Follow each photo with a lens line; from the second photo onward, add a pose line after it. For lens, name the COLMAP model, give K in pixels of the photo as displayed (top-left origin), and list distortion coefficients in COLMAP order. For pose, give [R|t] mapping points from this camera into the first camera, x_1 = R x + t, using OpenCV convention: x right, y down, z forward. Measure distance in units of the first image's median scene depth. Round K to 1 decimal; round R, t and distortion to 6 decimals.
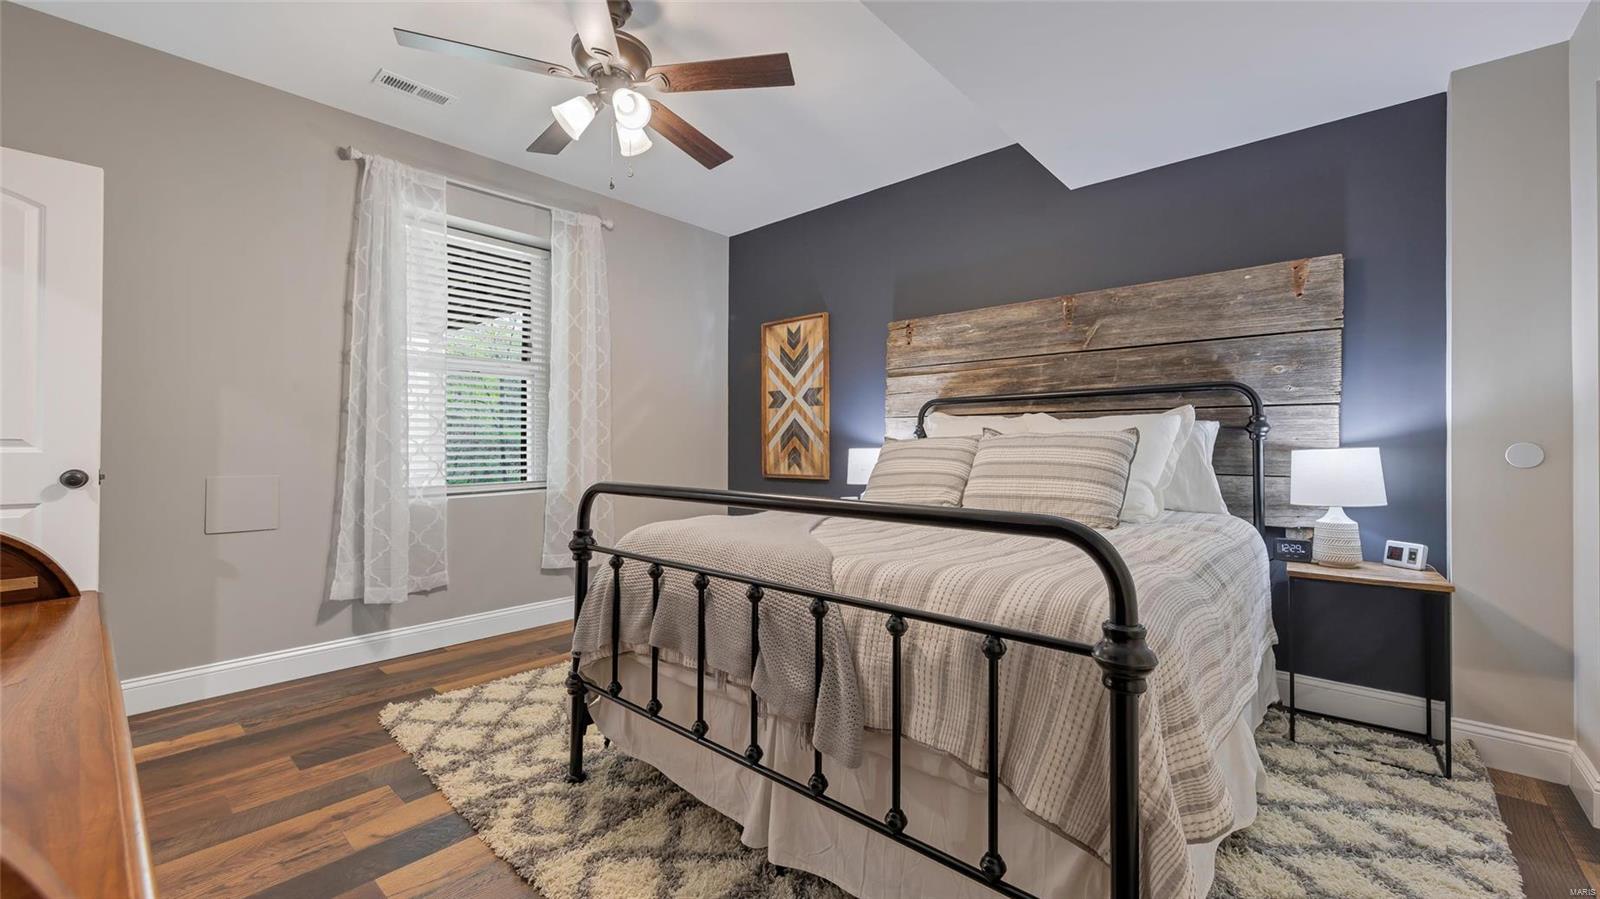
lens RADIAL K [[627.3, 0, 787.9], [0, 627.3, 437.2], [0, 0, 1]] dist [0.007786, -0.000282]
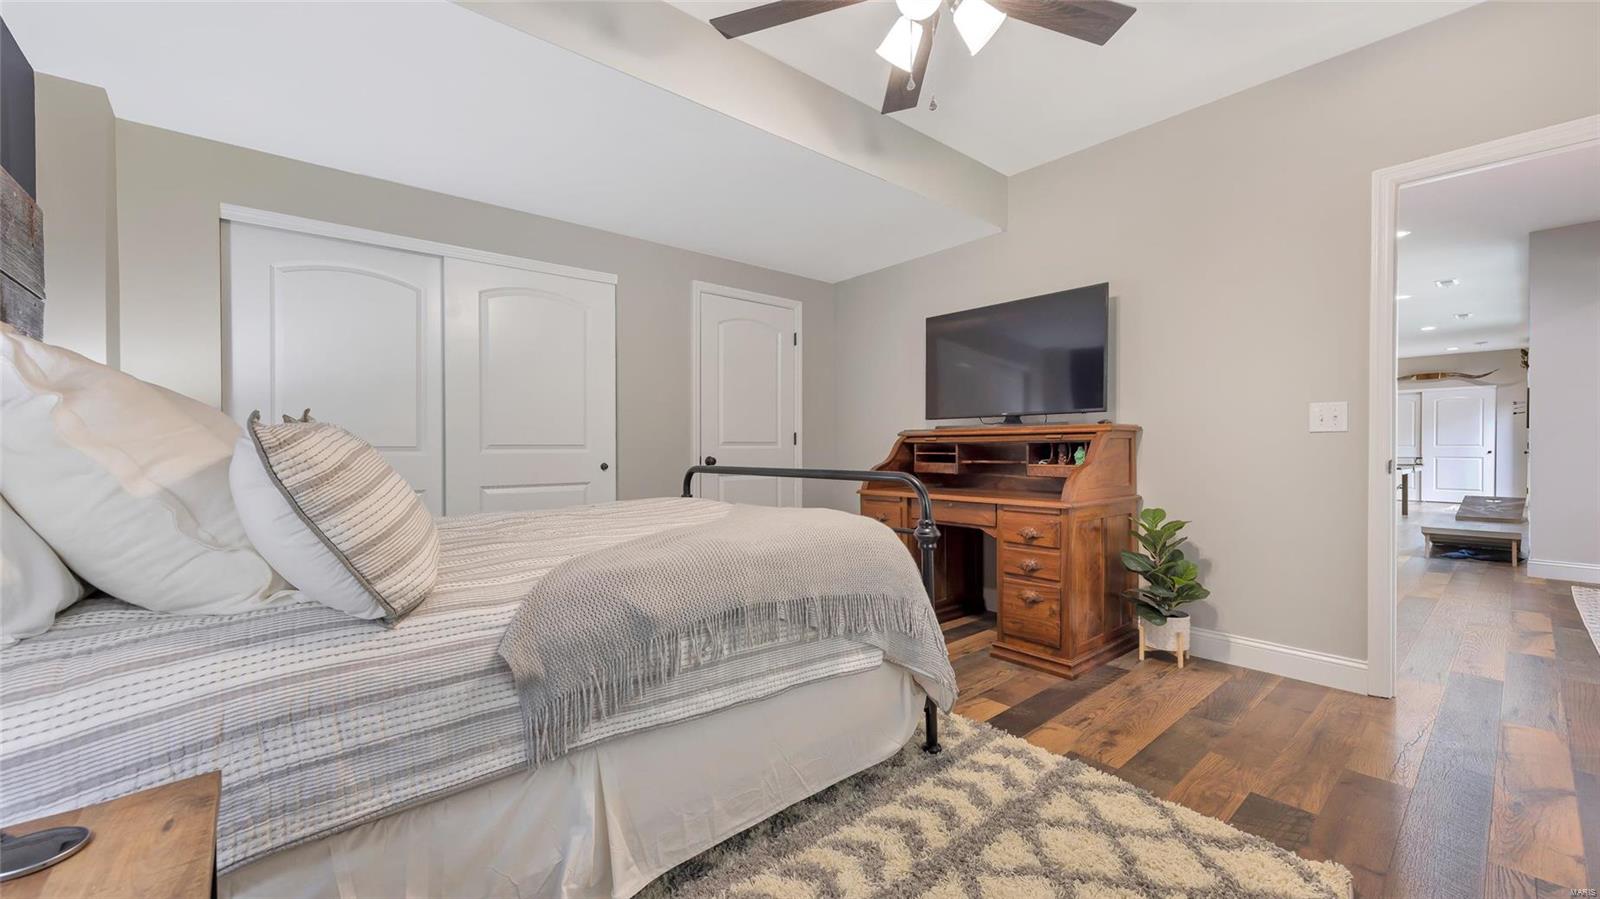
lens RADIAL K [[627.3, 0, 793.5], [0, 627.3, 455.4], [0, 0, 1]] dist [0.007786, -0.000282]
pose [[-0.992061, 0.002013, 0.125744, -0.122640], [0.002399, 0.999993, 0.002918, 0.017885], [-0.125737, 0.003197, -0.992058, 1.080823]]
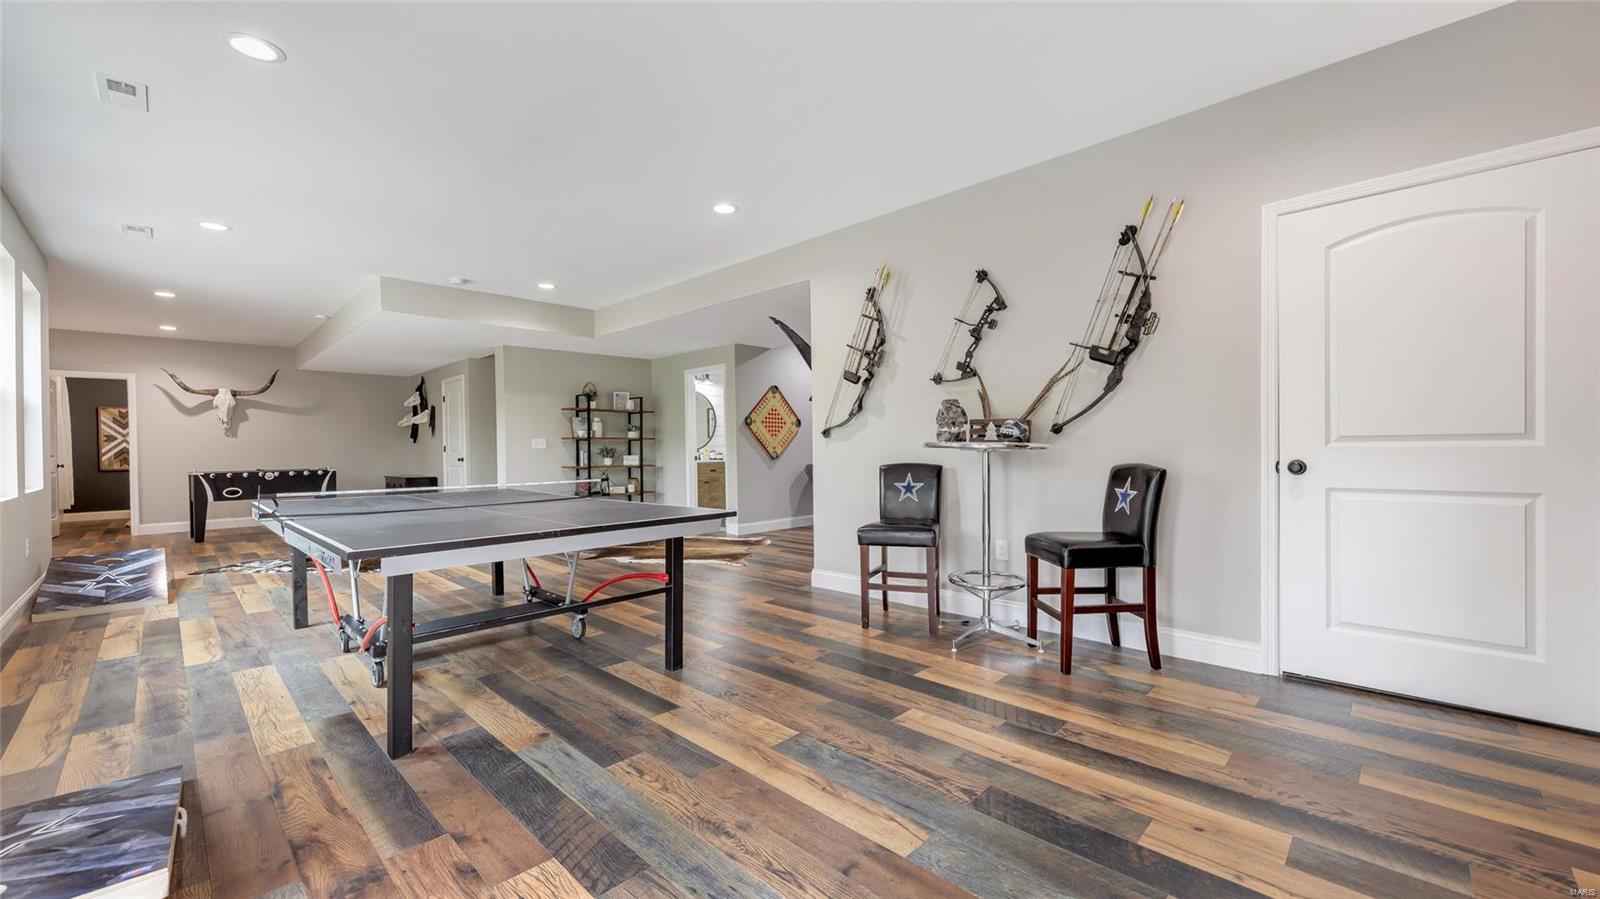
lens RADIAL K [[627.3, 0, 791.6], [0, 627.3, 453.3], [0, 0, 1]] dist [0.007786, -0.000282]
pose [[0.049624, -0.011084, 0.998706, -2.782598], [0.001598, 0.999938, 0.011018, -0.030096], [-0.998767, 0.001049, 0.049639, -2.103510]]
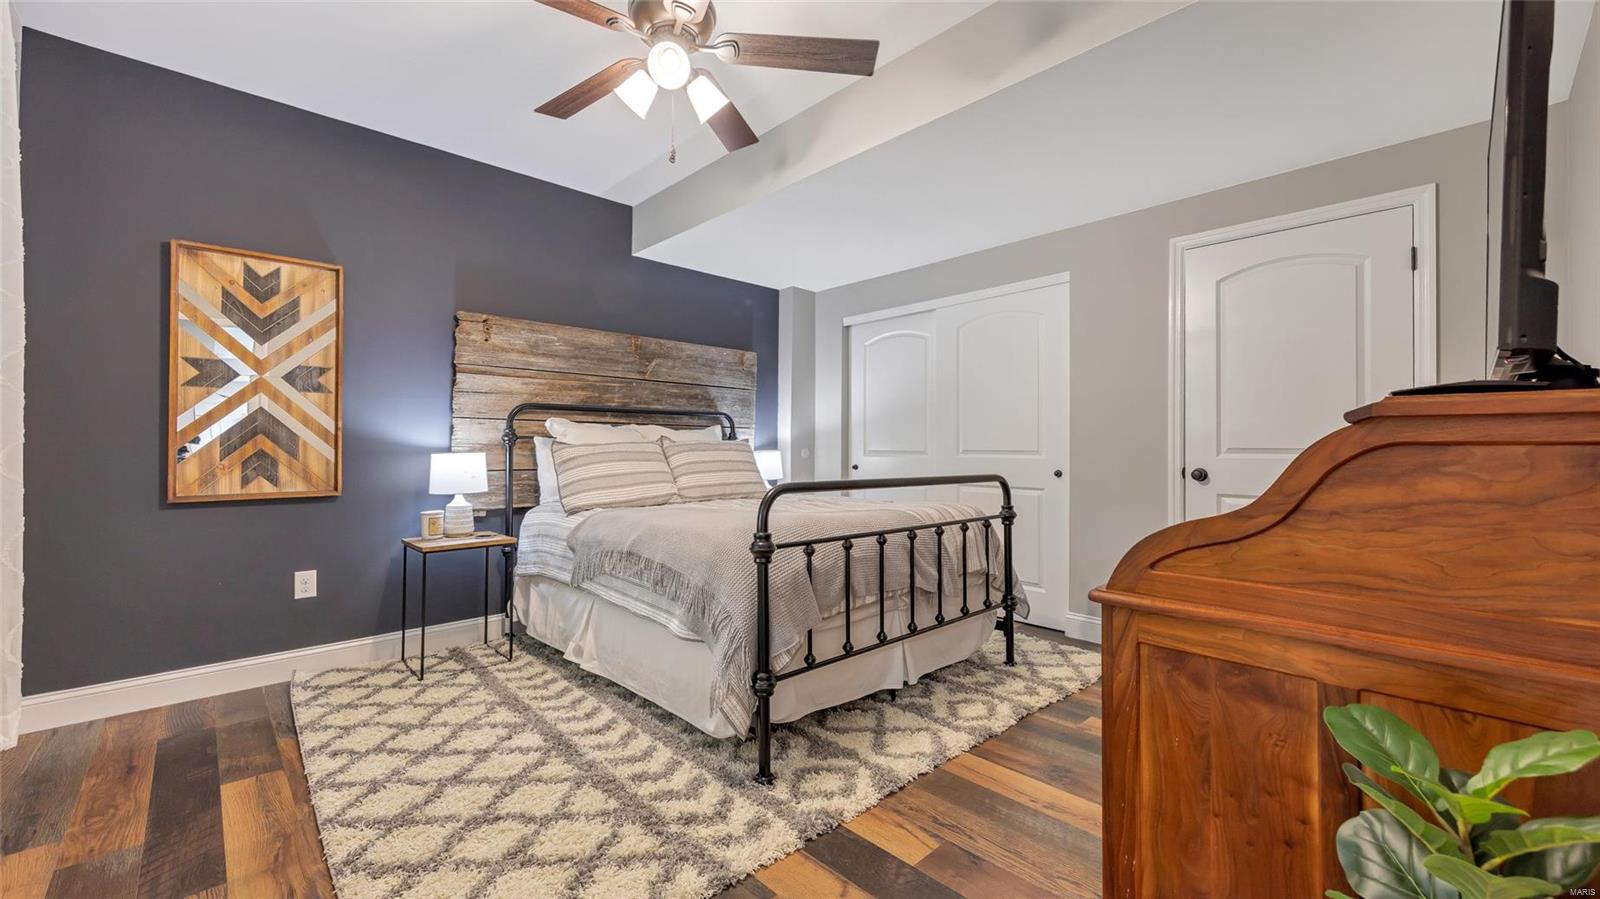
lens RADIAL K [[627.3, 0, 796.4], [0, 627.3, 445.9], [0, 0, 1]] dist [0.007786, -0.000282]
pose [[0.079810, 0.003169, 0.996805, -0.691518], [-0.015519, 0.999878, -0.001936, 0.003402], [-0.996689, -0.015315, 0.079850, 0.451847]]
